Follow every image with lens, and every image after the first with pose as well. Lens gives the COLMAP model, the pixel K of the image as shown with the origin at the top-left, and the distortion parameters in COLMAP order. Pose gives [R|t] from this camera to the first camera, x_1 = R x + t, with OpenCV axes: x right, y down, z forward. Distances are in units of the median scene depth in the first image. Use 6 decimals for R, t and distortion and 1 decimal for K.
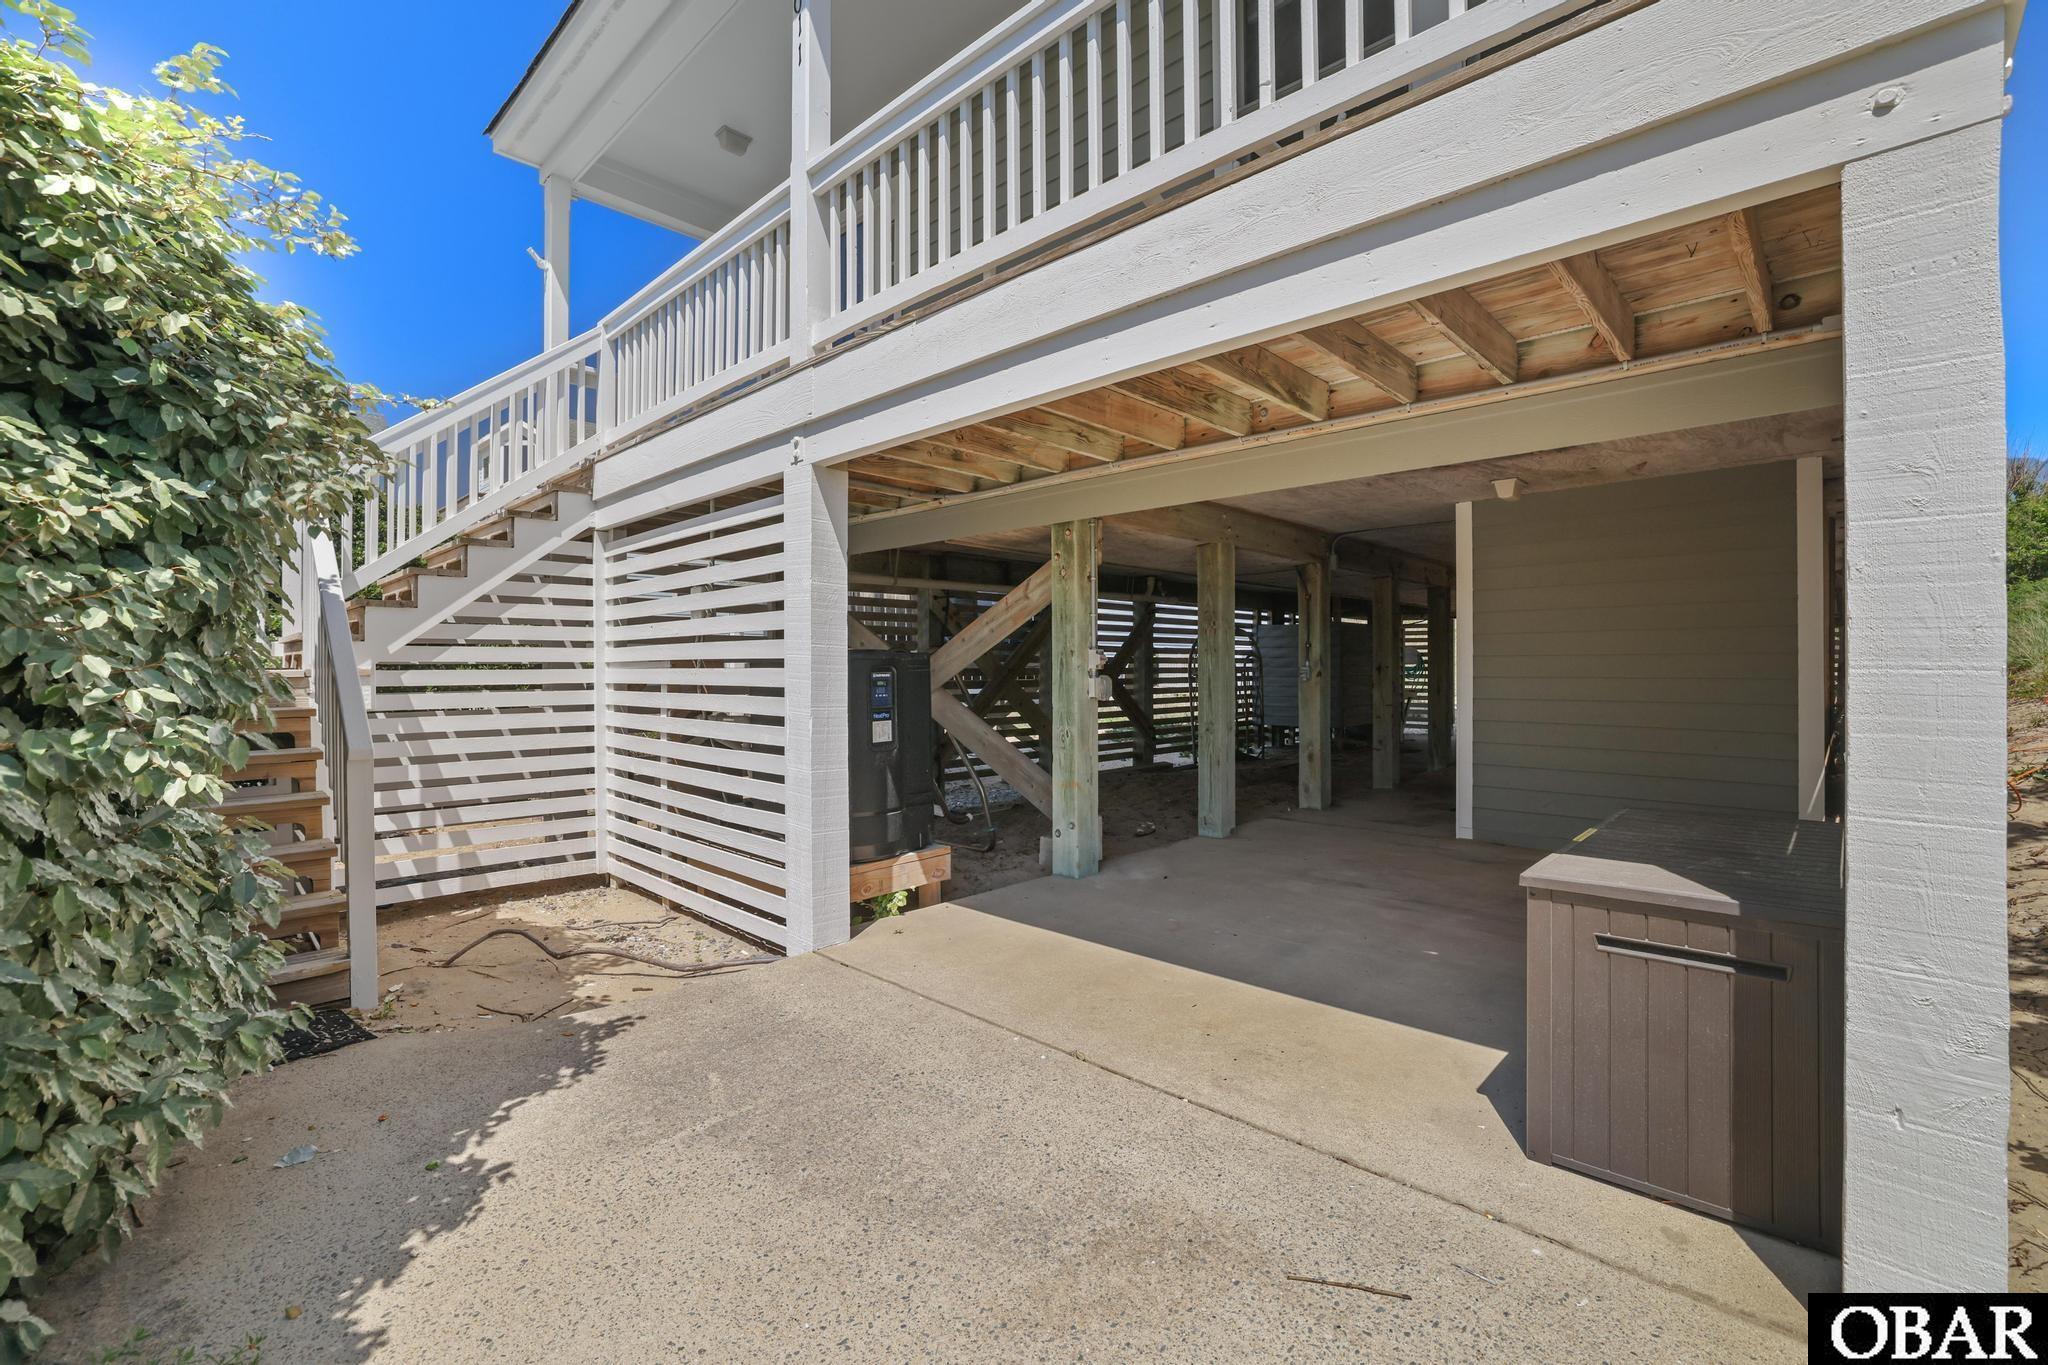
lens RADIAL K [[884.1, 0, 1031.2], [0, 884.1, 666.9], [0, 0, 1]] dist [-0.023719, 0.004600]
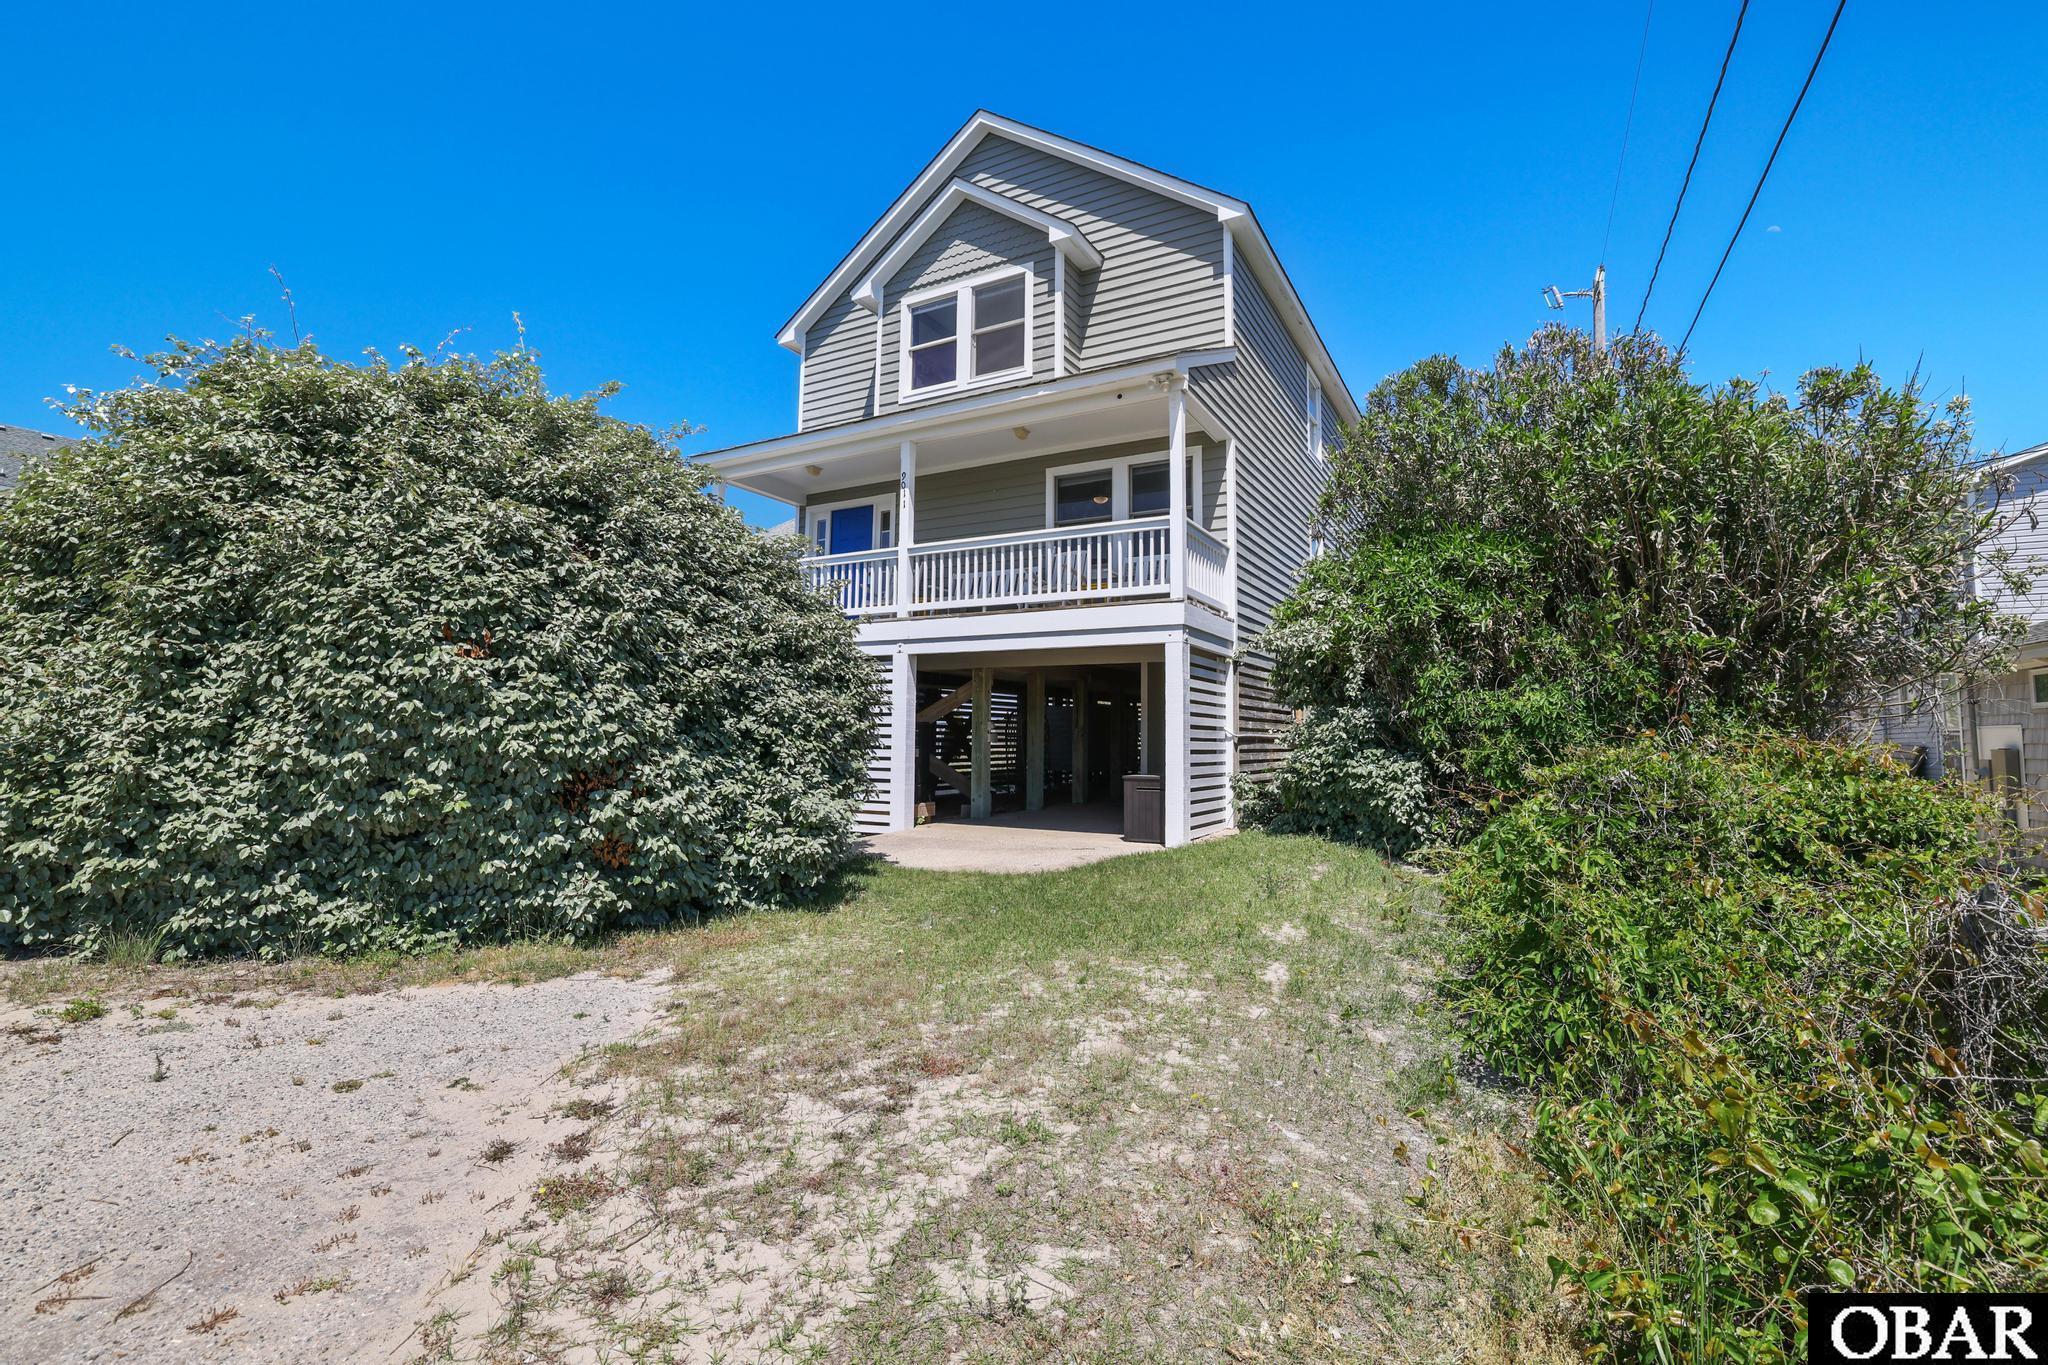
lens RADIAL K [[884.1, 0, 1034.3], [0, 884.1, 684.0], [0, 0, 1]] dist [-0.023719, 0.004600]
pose [[0.967193, 0.026270, 0.252680, -0.366791], [-0.011792, 0.998209, -0.058641, 0.013608], [-0.253768, 0.053737, 0.965771, -1.162462]]
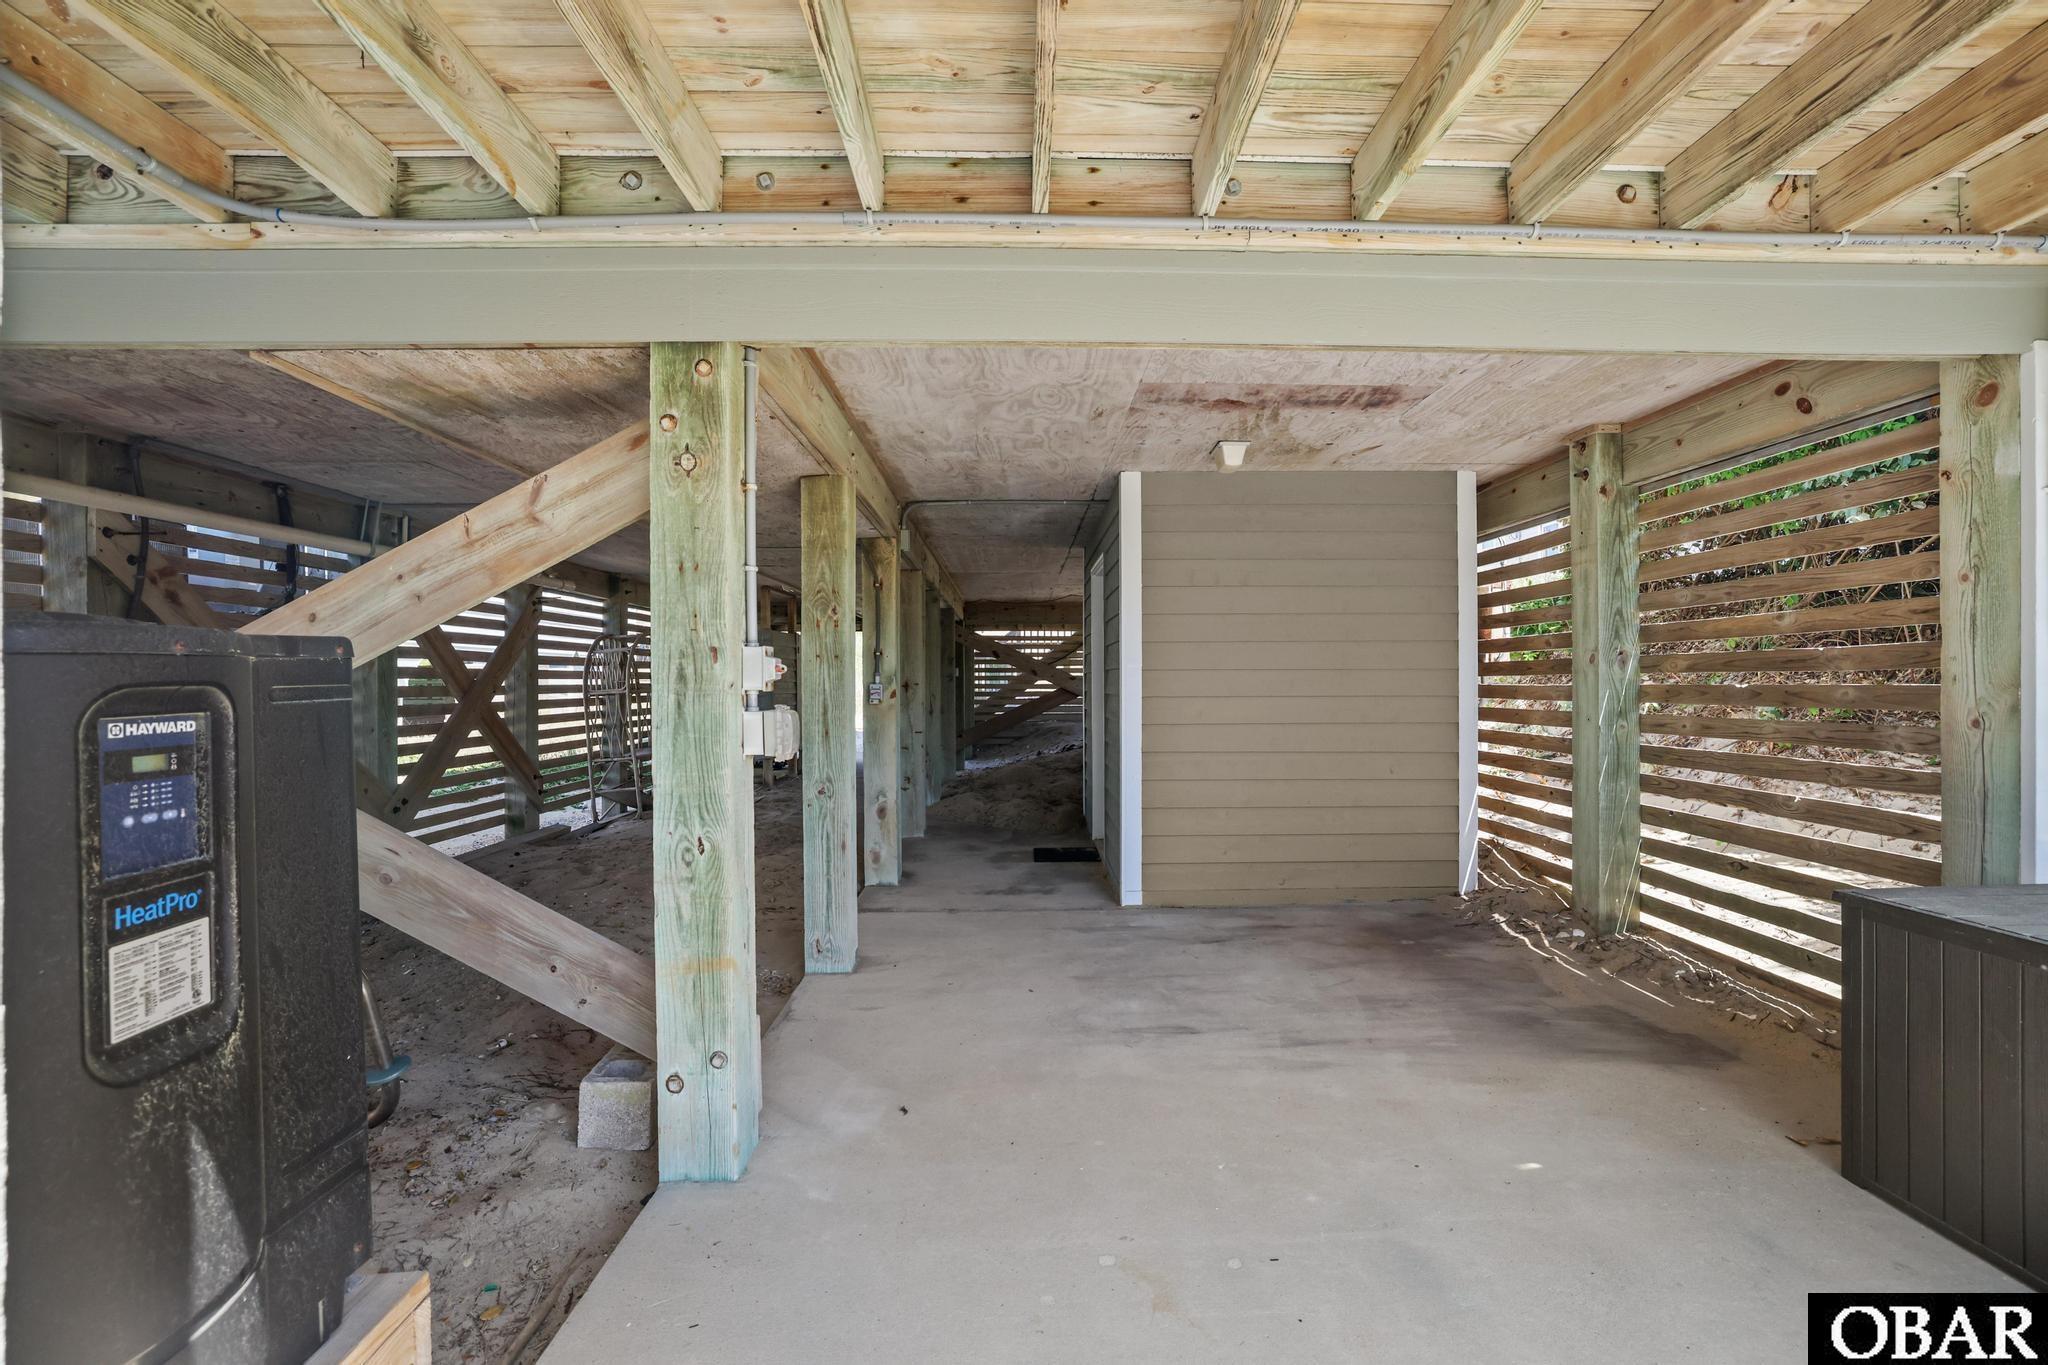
lens RADIAL K [[884.1, 0, 1023.3], [0, 884.1, 679.8], [0, 0, 1]] dist [-0.023719, 0.004600]
pose [[0.708533, 0.000649, 0.705678, -0.128828], [0.001464, 0.999996, -0.002390, -0.001788], [-0.705676, 0.002727, 0.708529, 0.523711]]
